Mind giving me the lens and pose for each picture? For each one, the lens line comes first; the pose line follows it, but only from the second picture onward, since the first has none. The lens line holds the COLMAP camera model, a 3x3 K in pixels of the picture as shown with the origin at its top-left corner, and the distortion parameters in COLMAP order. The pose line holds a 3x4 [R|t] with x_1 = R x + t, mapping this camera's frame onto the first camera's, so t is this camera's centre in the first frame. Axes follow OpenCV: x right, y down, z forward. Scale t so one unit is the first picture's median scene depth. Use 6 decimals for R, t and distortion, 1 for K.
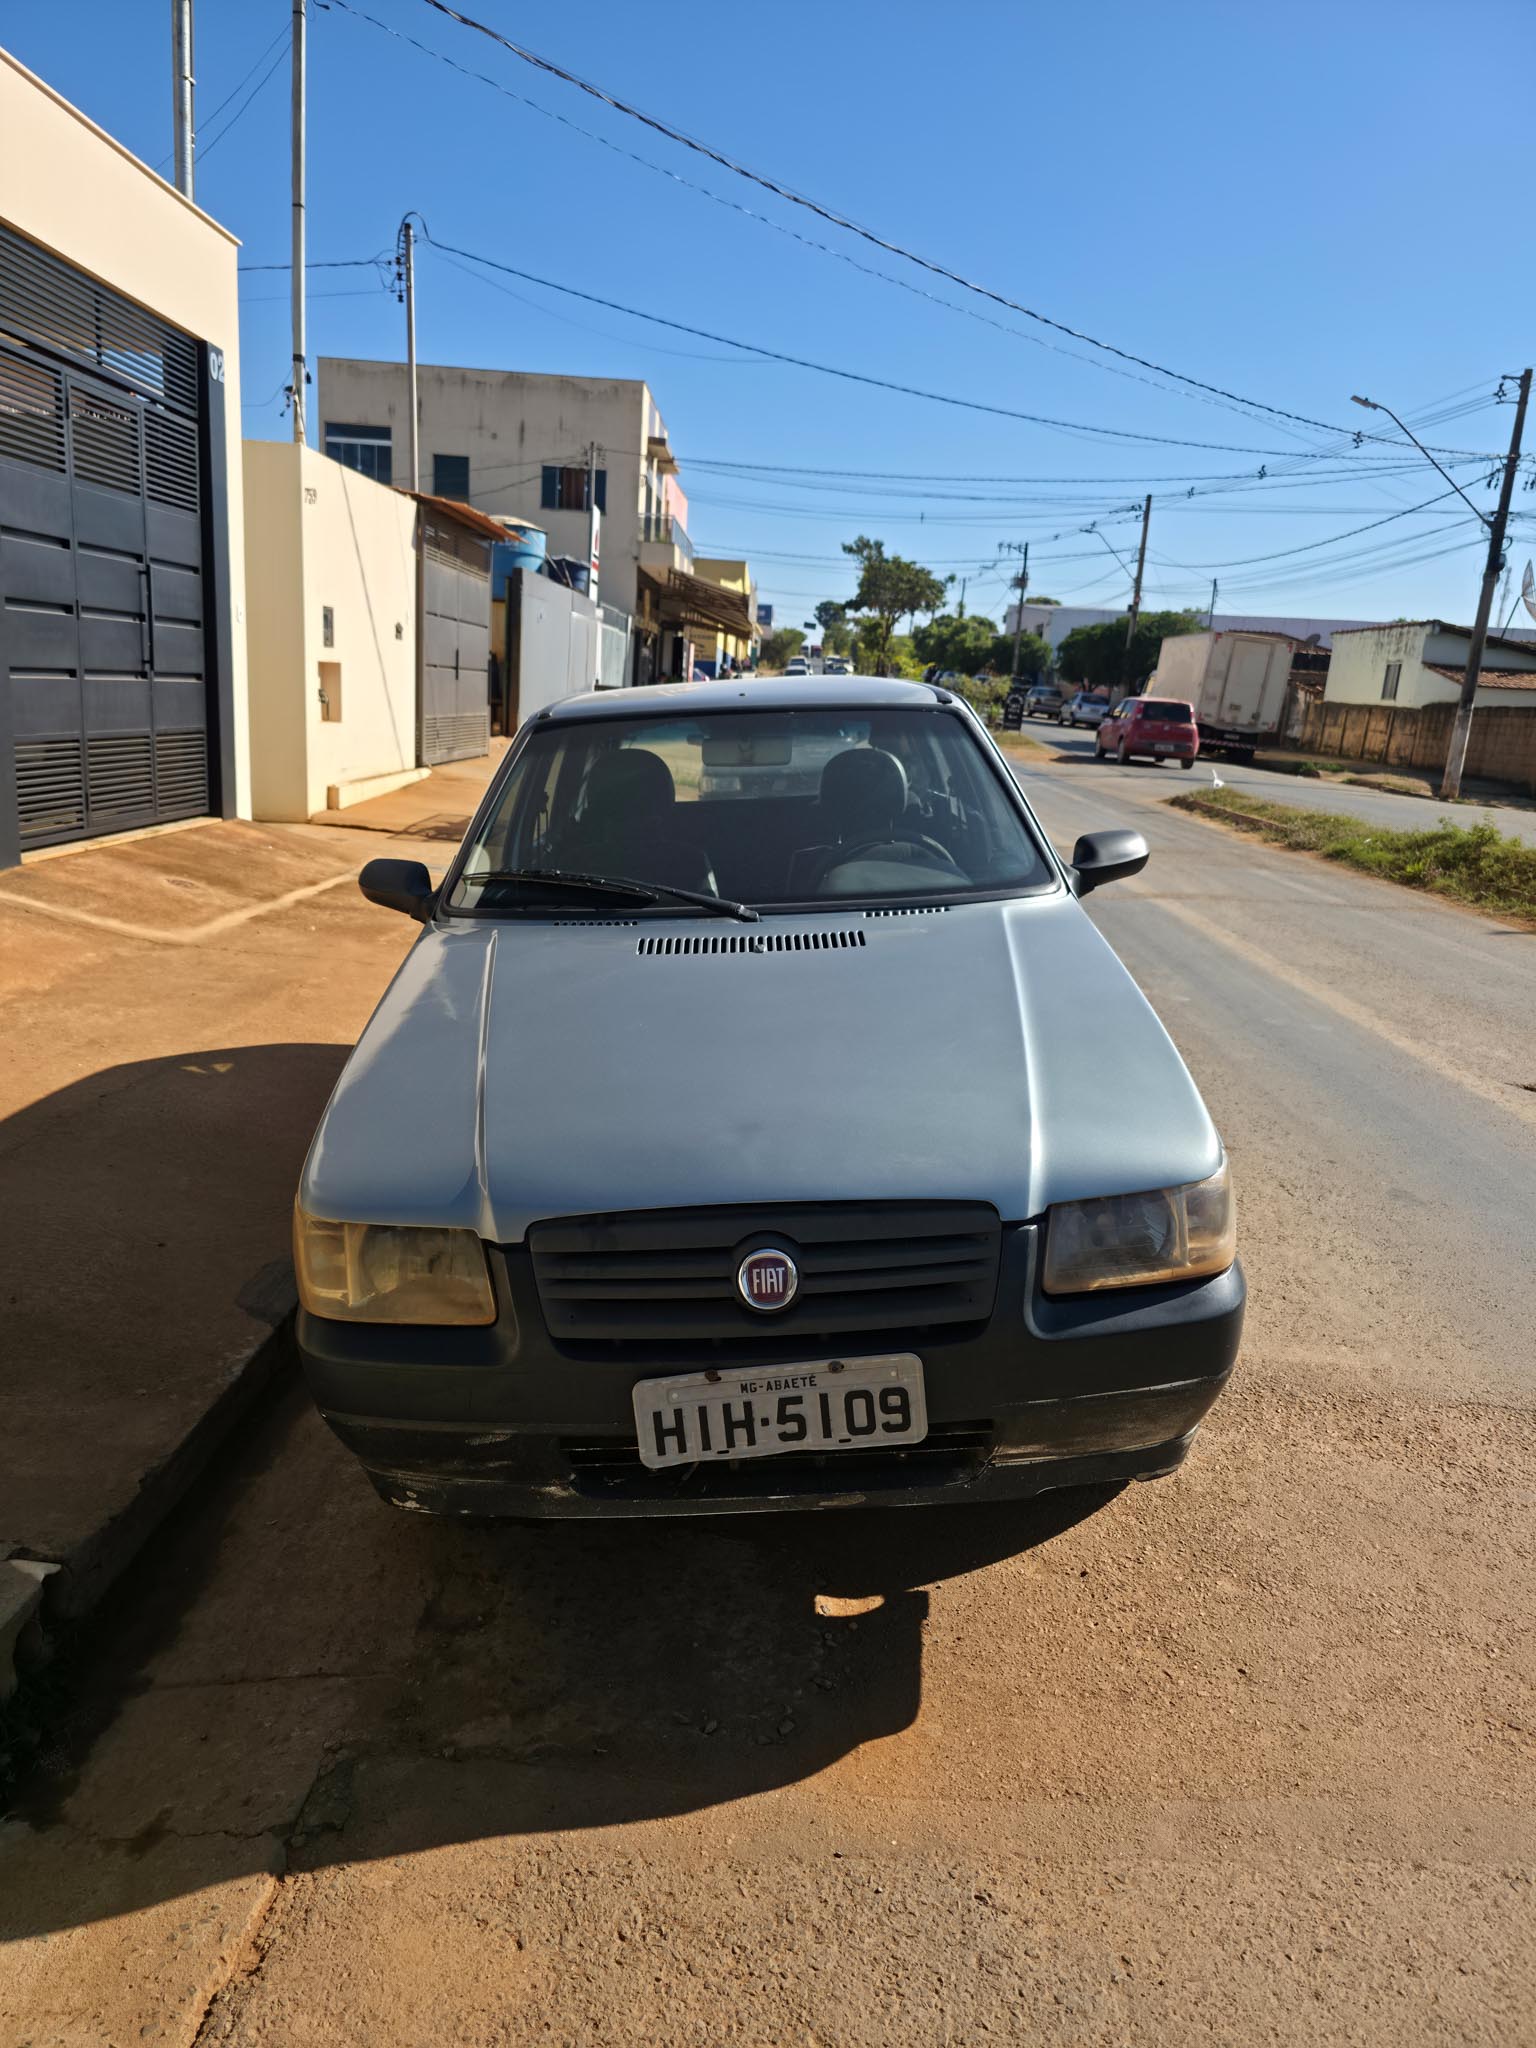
lens RADIAL K [[1362.7, 0, 748.0], [0, 1362.7, 1024.7], [0, 0, 1]] dist [0.036132, -0.041292]
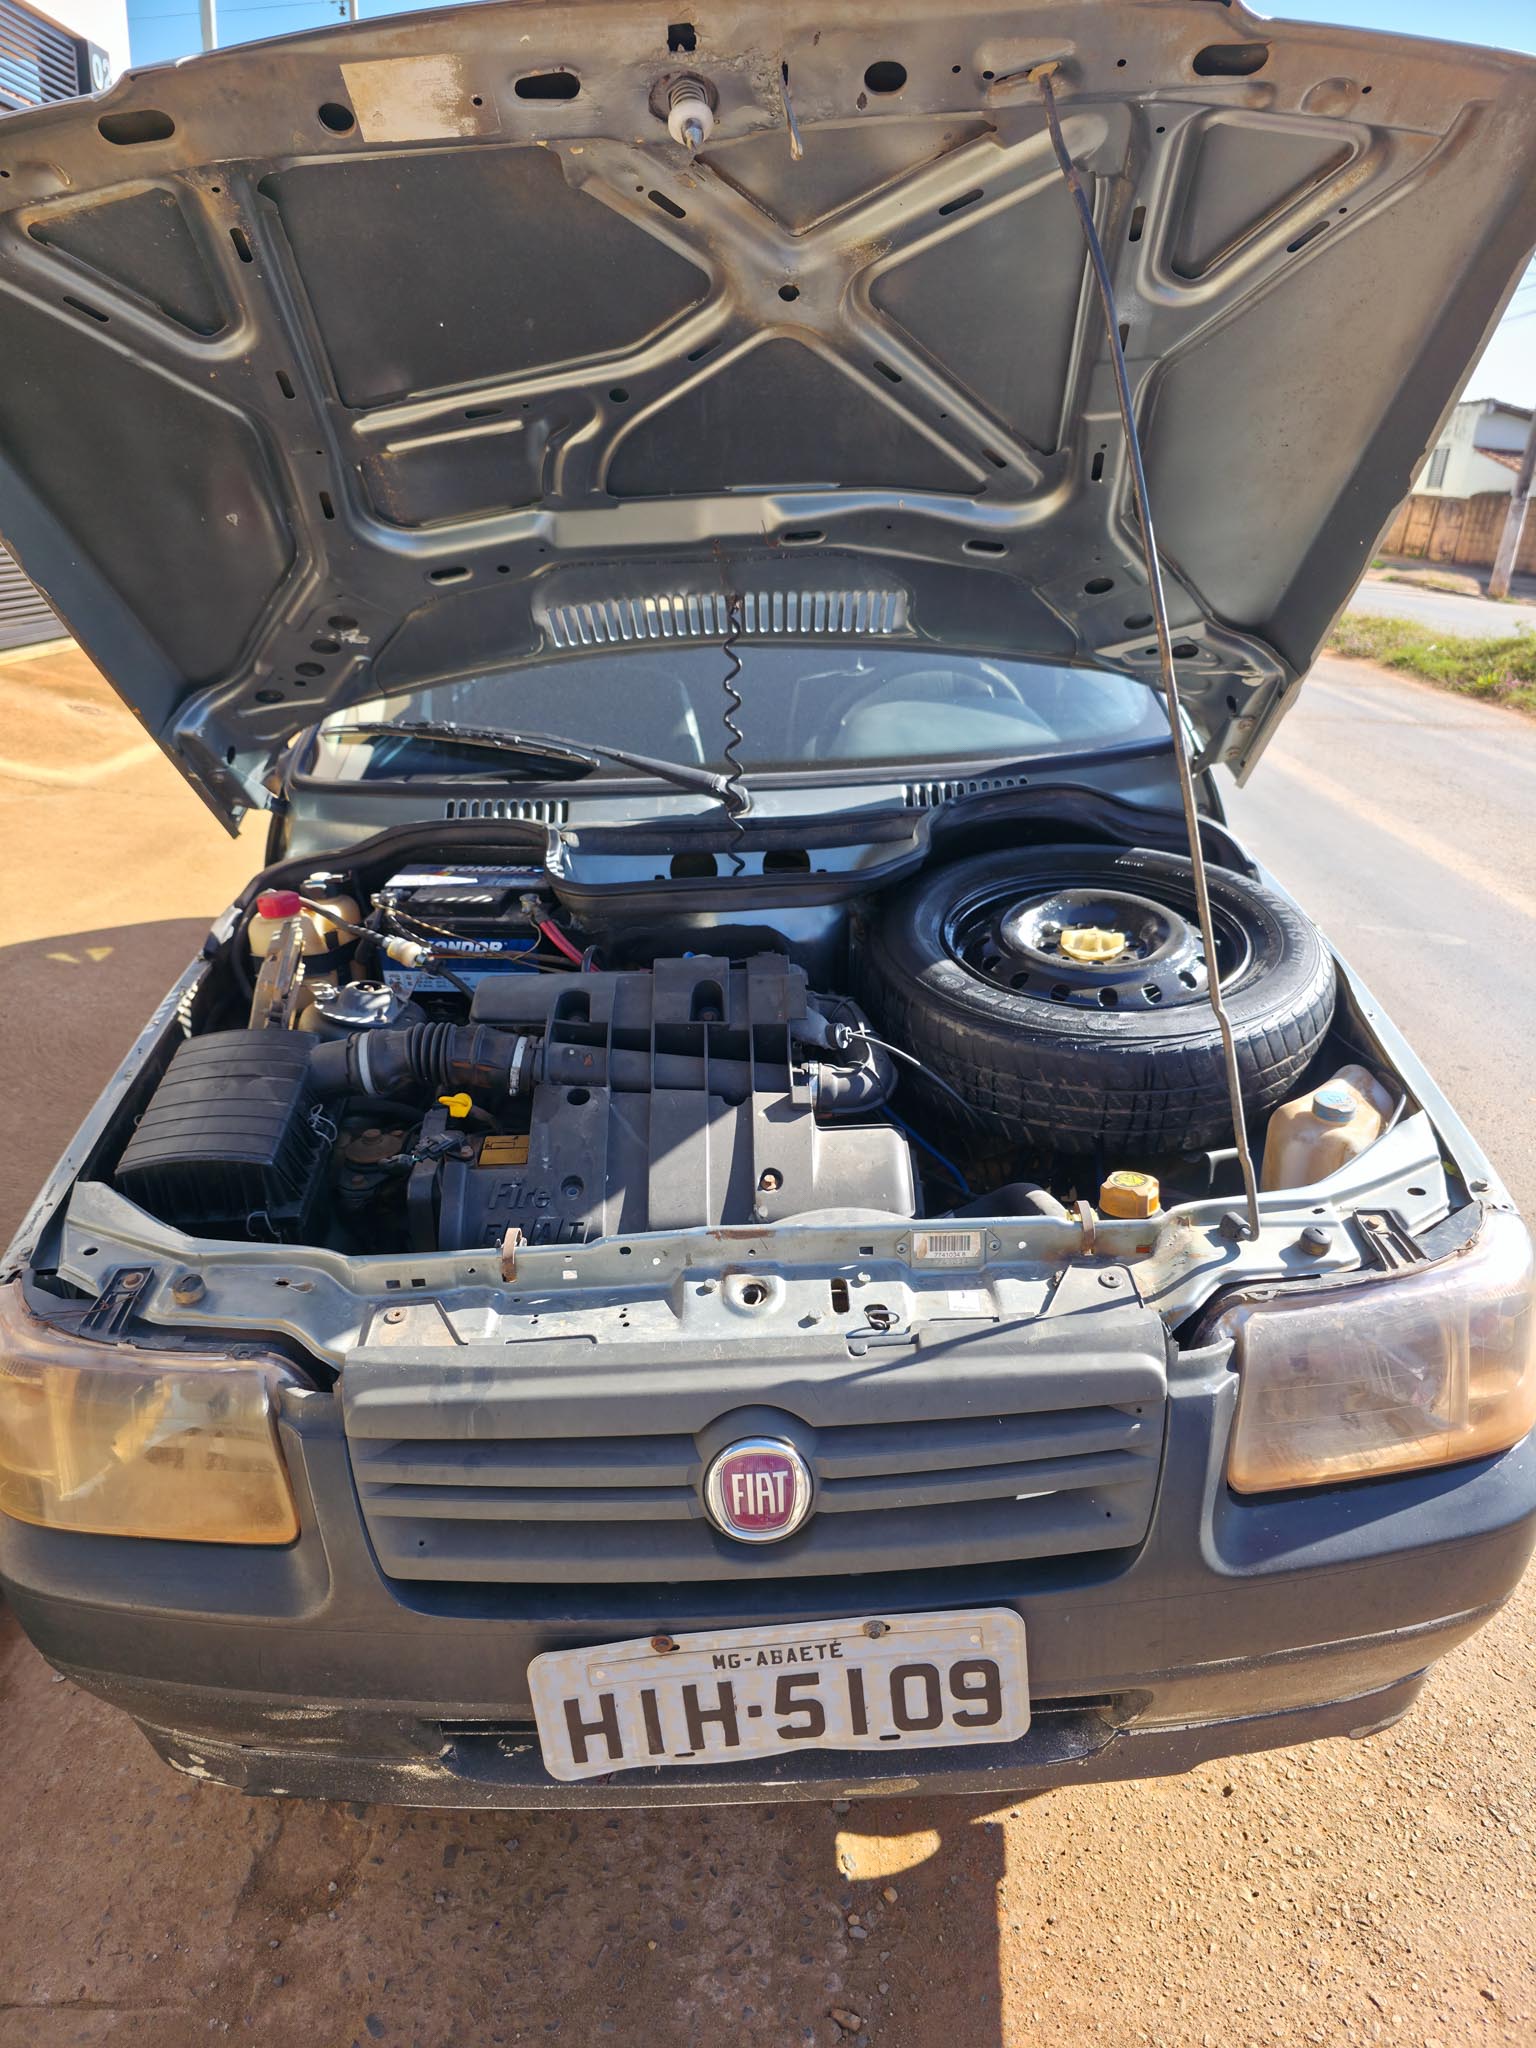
lens RADIAL K [[1362.7, 0, 752.4], [0, 1362.7, 1032.8], [0, 0, 1]] dist [0.036132, -0.041292]
pose [[0.999984, -0.005614, 0.001183, 0.010347], [0.005391, 0.990011, 0.140887, -0.069116], [-0.001962, -0.140878, 0.990025, 0.379060]]
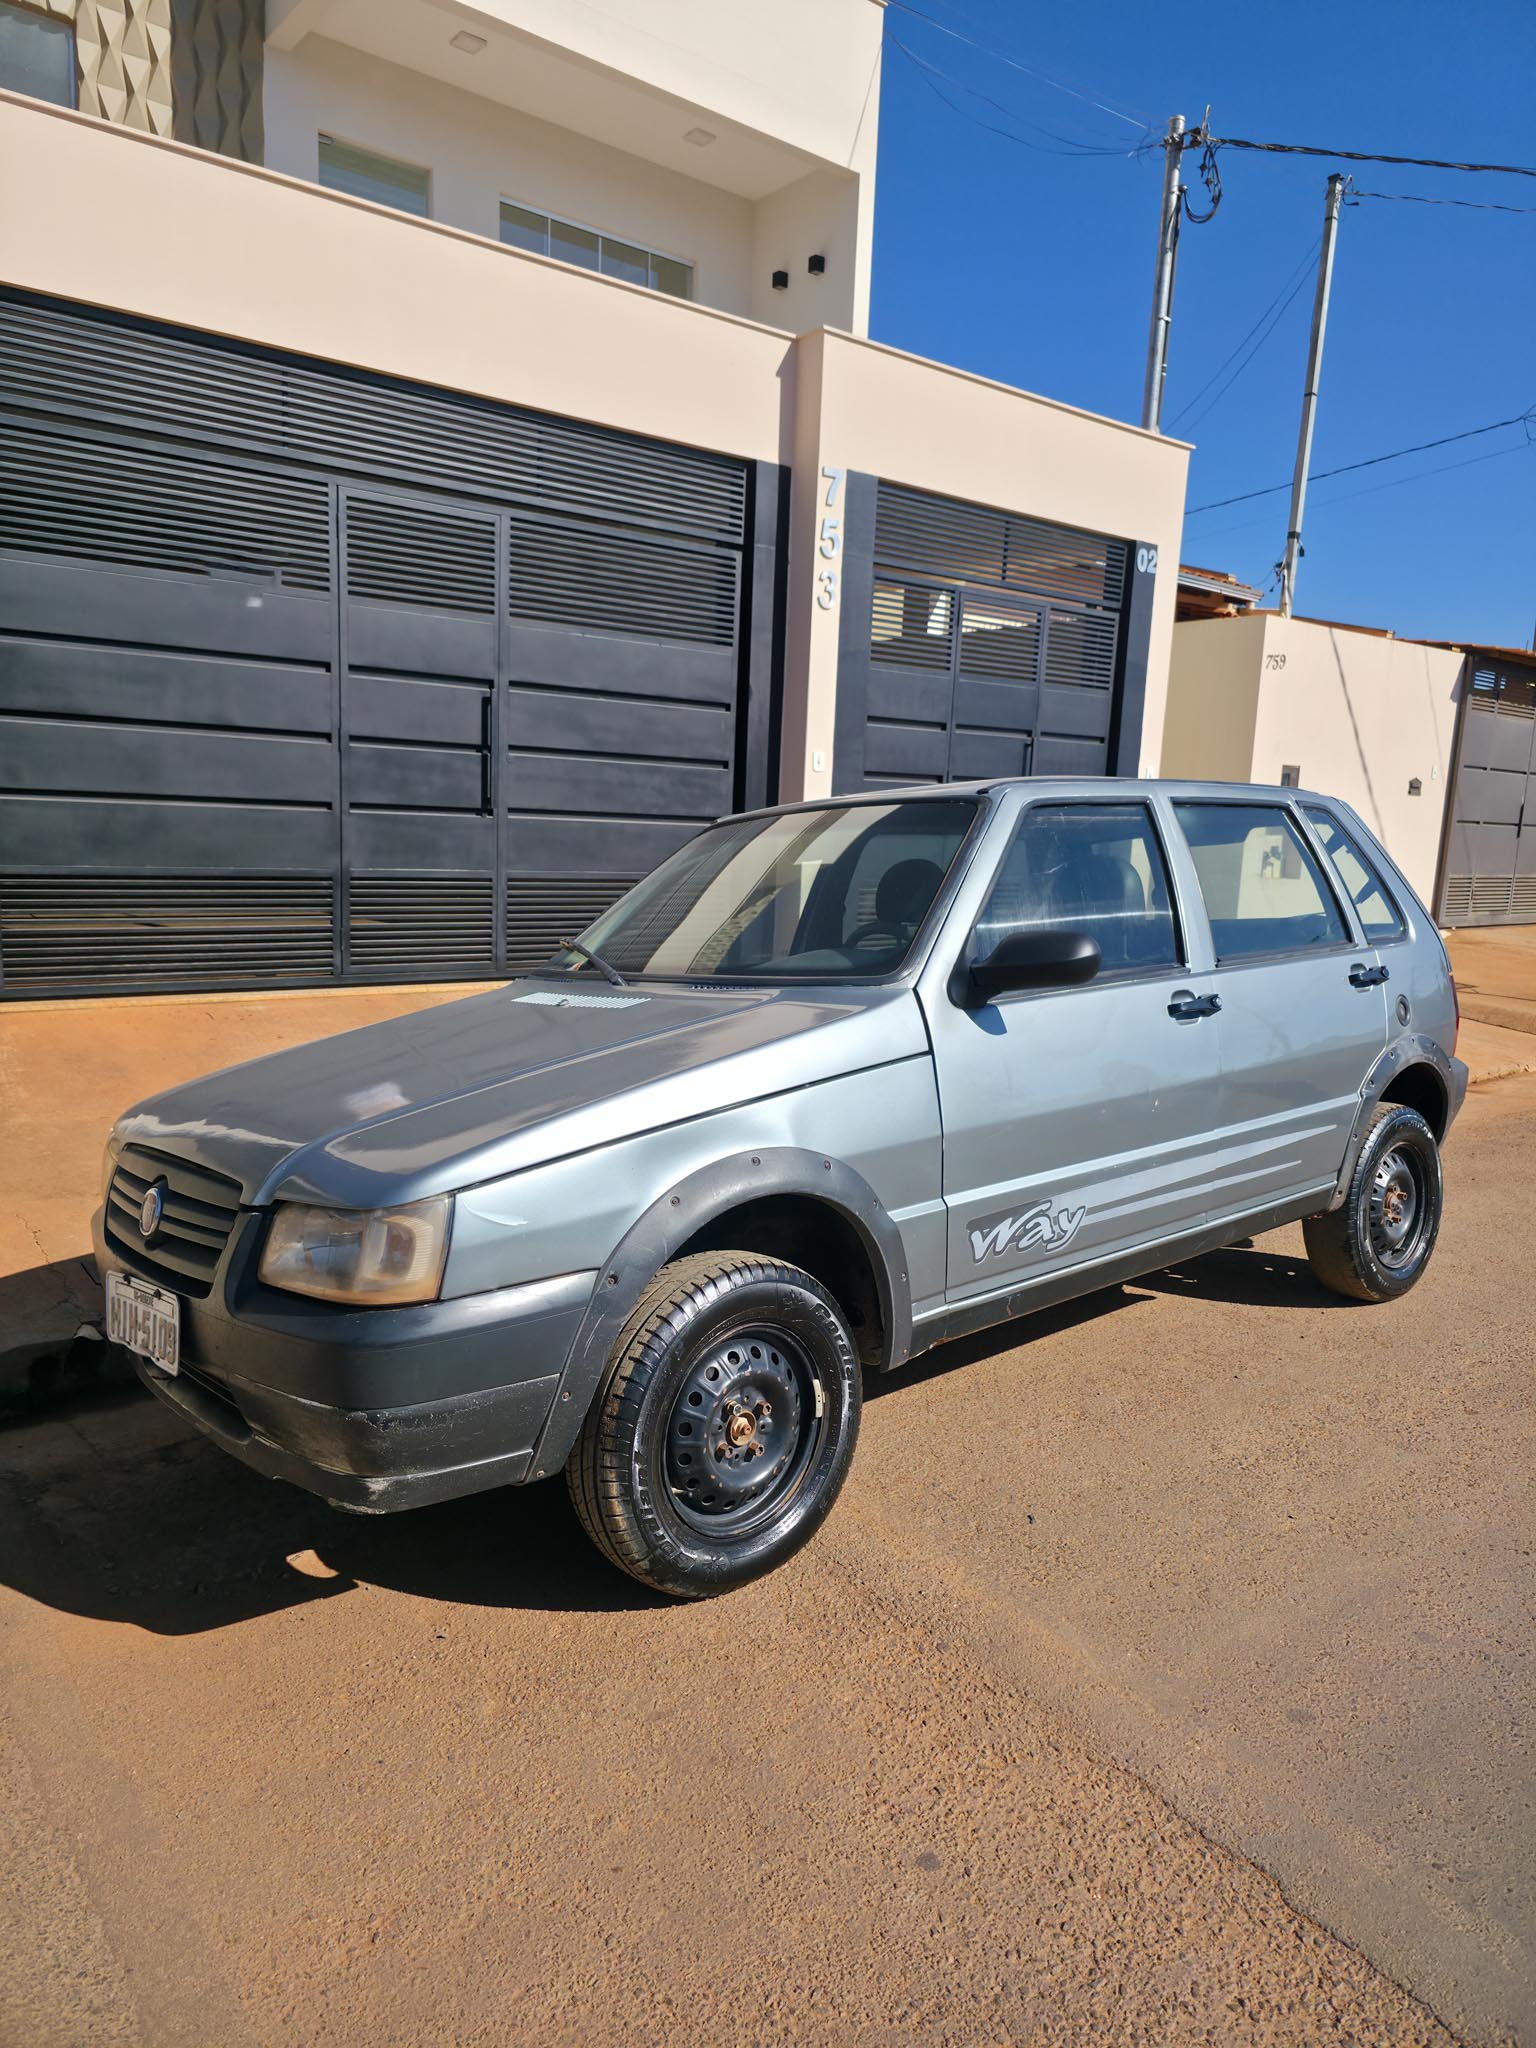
lens RADIAL K [[1362.7, 0, 768.6], [0, 1362.7, 1007.3], [0, 0, 1]] dist [0.036132, -0.041292]
pose [[0.646483, 0.070421, -0.759672, 1.113526], [-0.174881, 0.982897, -0.057710, -0.026001], [0.742615, 0.170160, 0.647741, 0.461121]]
